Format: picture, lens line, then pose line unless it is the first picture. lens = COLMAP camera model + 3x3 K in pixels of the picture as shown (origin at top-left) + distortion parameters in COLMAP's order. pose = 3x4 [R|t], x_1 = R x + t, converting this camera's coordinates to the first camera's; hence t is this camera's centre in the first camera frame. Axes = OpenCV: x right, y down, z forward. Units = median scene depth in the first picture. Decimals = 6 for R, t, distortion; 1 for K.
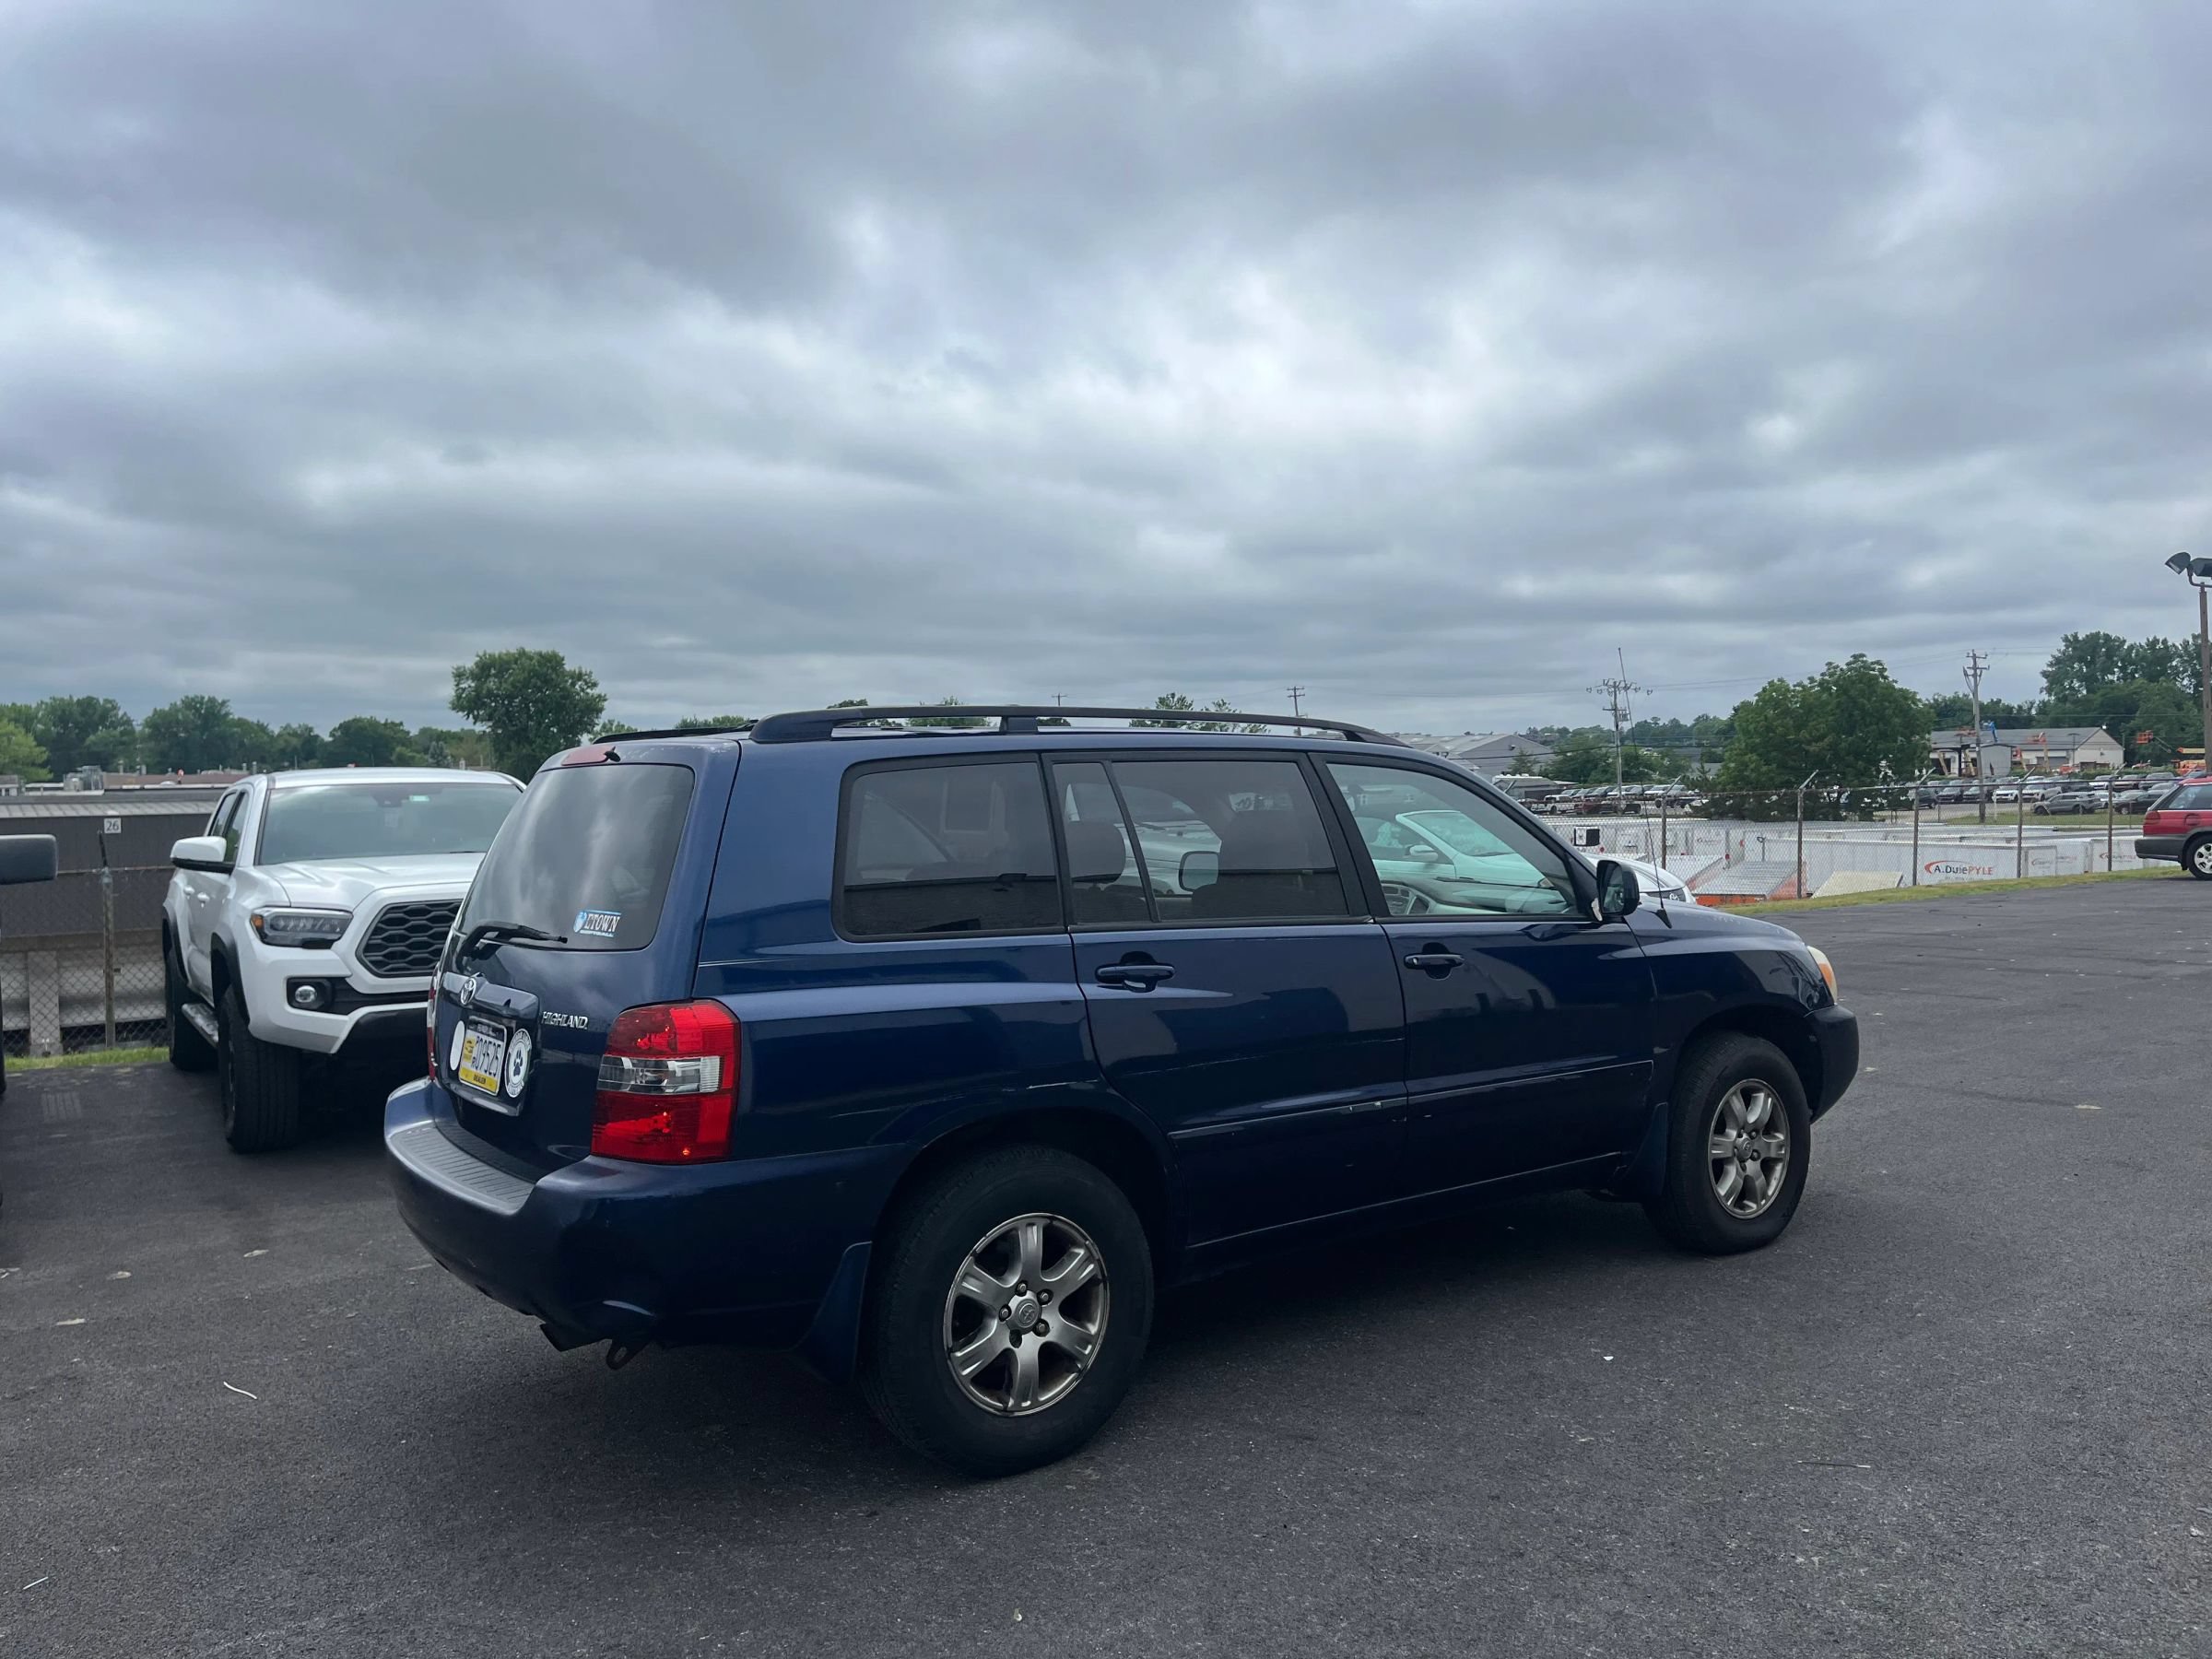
lens RADIAL K [[1680.6, 0, 1125.8], [0, 1680.6, 830.5], [0, 0, 1]] dist [0.073835, -0.100375]
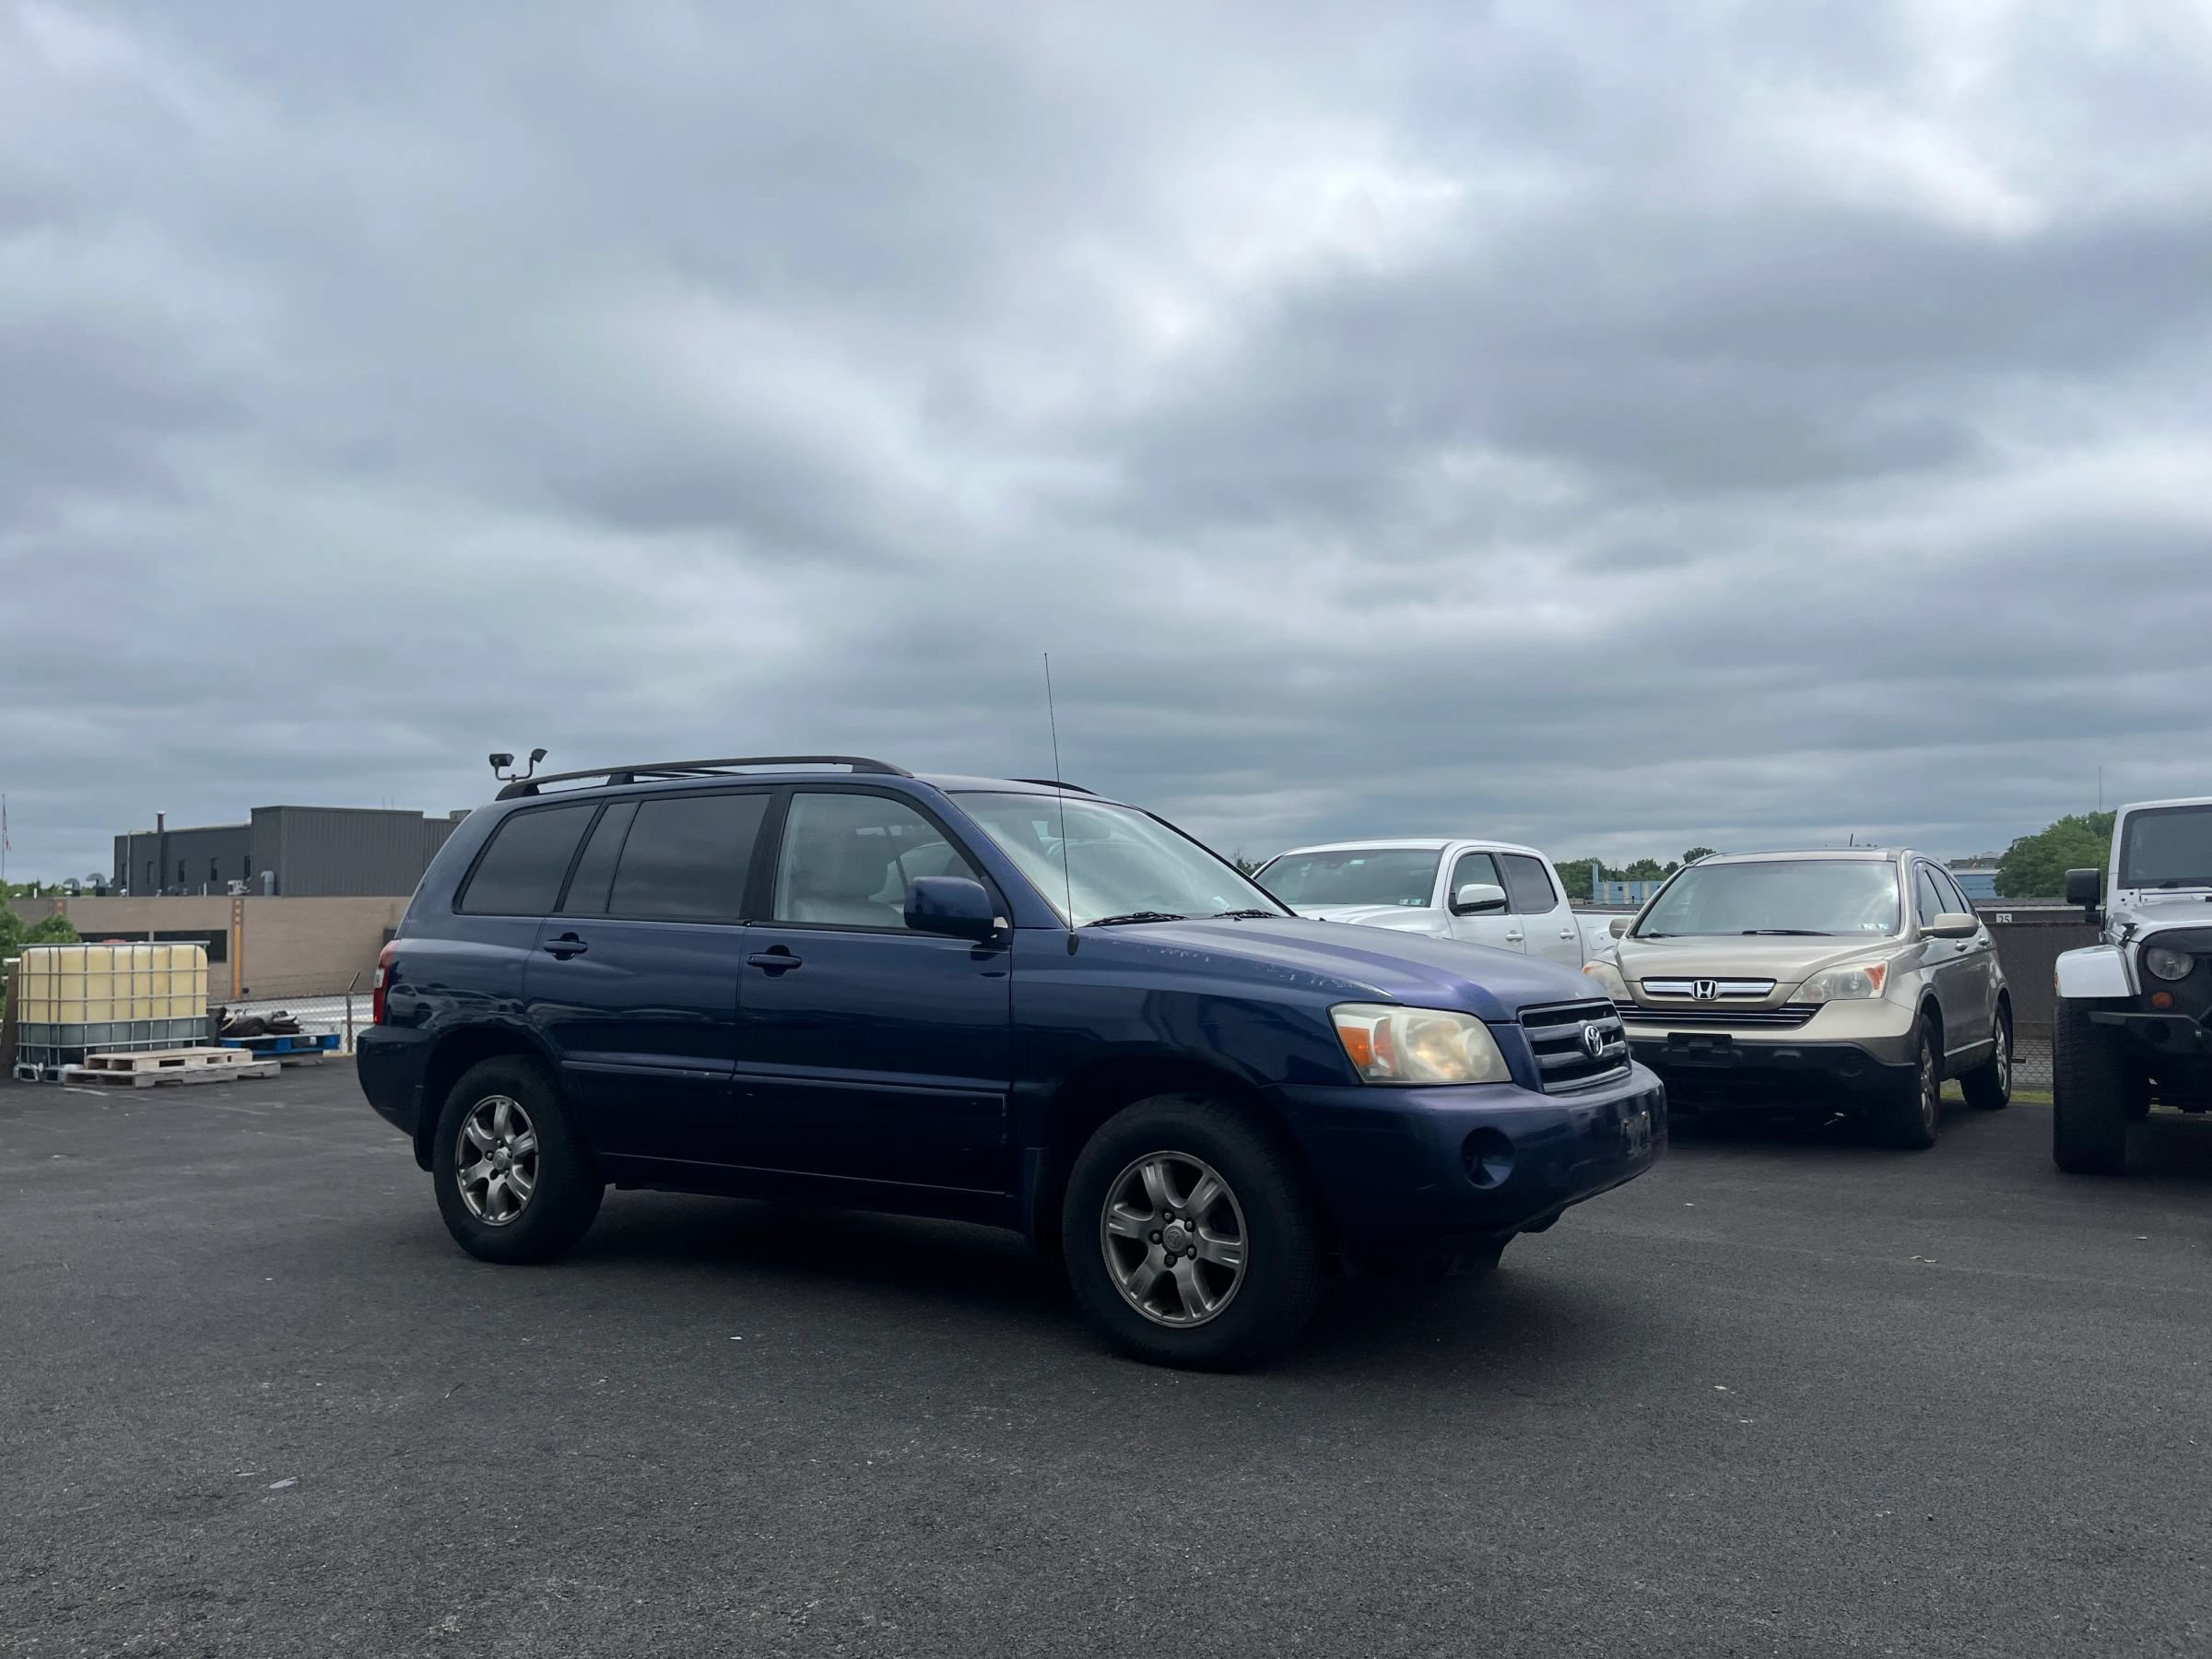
lens RADIAL K [[1680.6, 0, 1123.6], [0, 1680.6, 869.4], [0, 0, 1]] dist [0.073835, -0.100375]
pose [[0.339393, -0.014749, -0.940529, 1.086434], [-0.022358, 0.999468, -0.023741, 0.030245], [0.940379, 0.029086, 0.338883, 0.683889]]
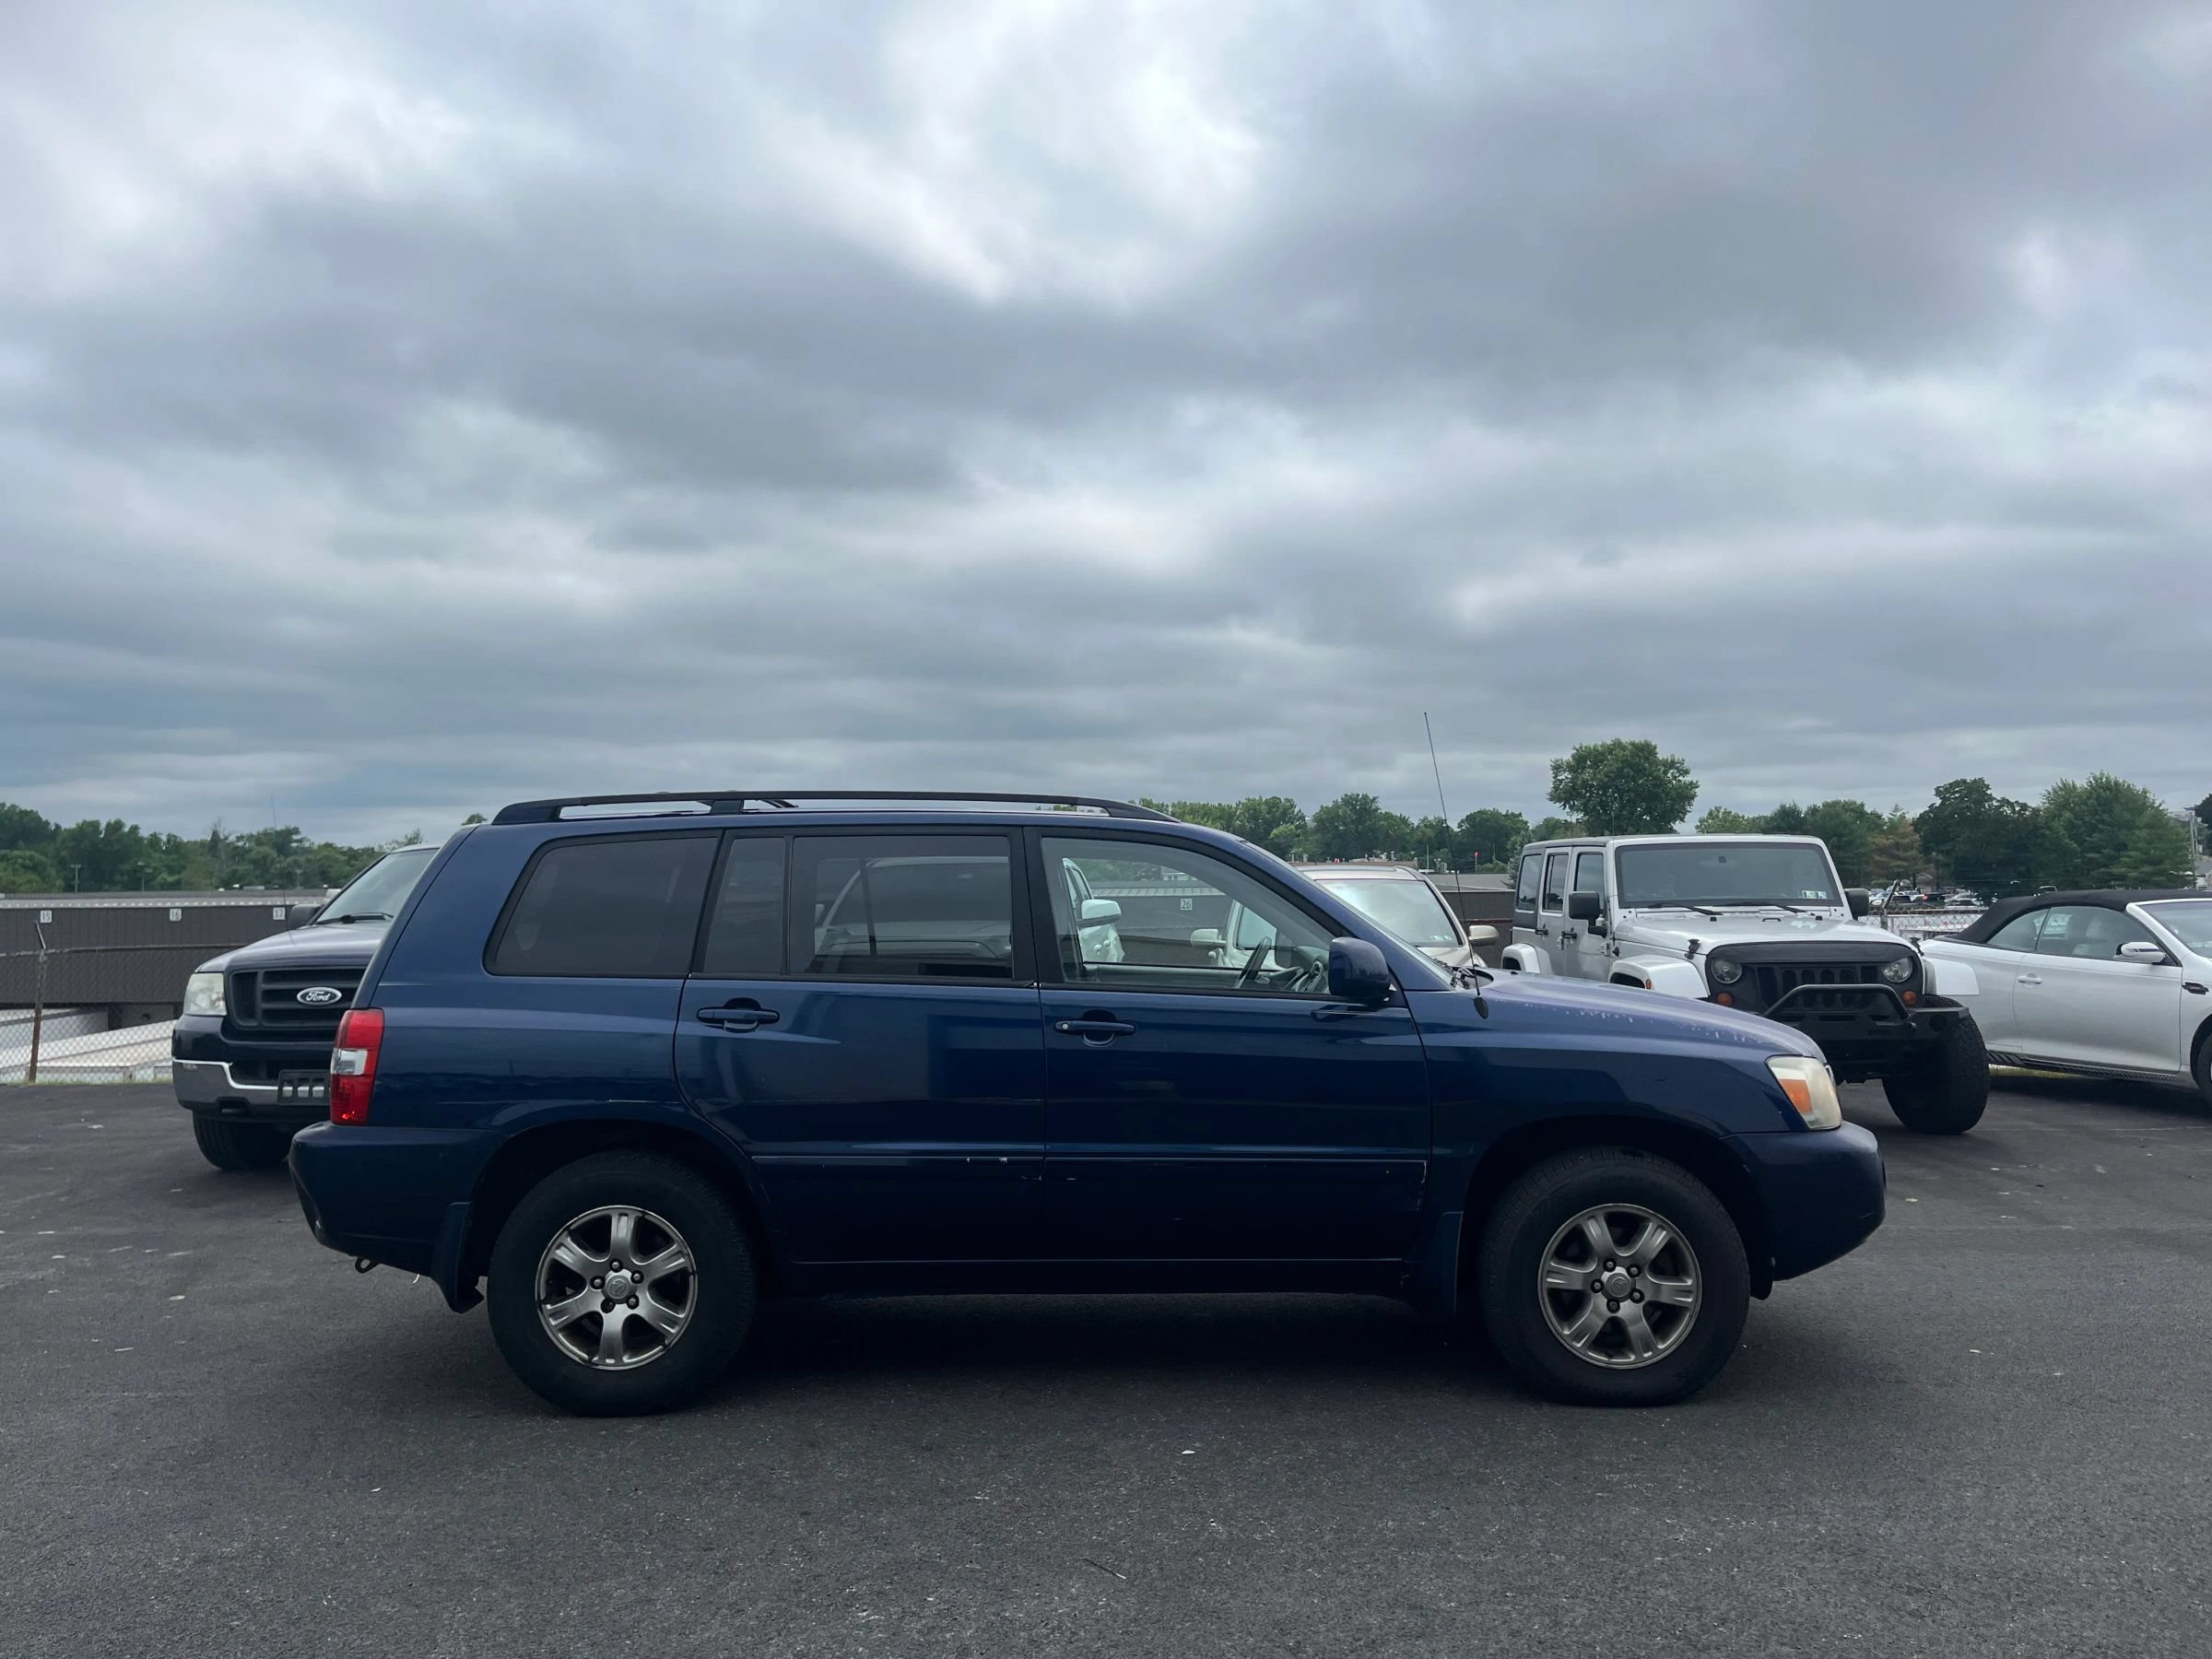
lens RADIAL K [[1680.6, 0, 1113.8], [0, 1680.6, 831.5], [0, 0, 1]] dist [0.073835, -0.100375]
pose [[0.793587, -0.011127, -0.608355, 0.668488], [-0.020217, 0.998799, -0.044641, 0.001946], [0.608120, 0.047726, 0.792409, 0.154797]]
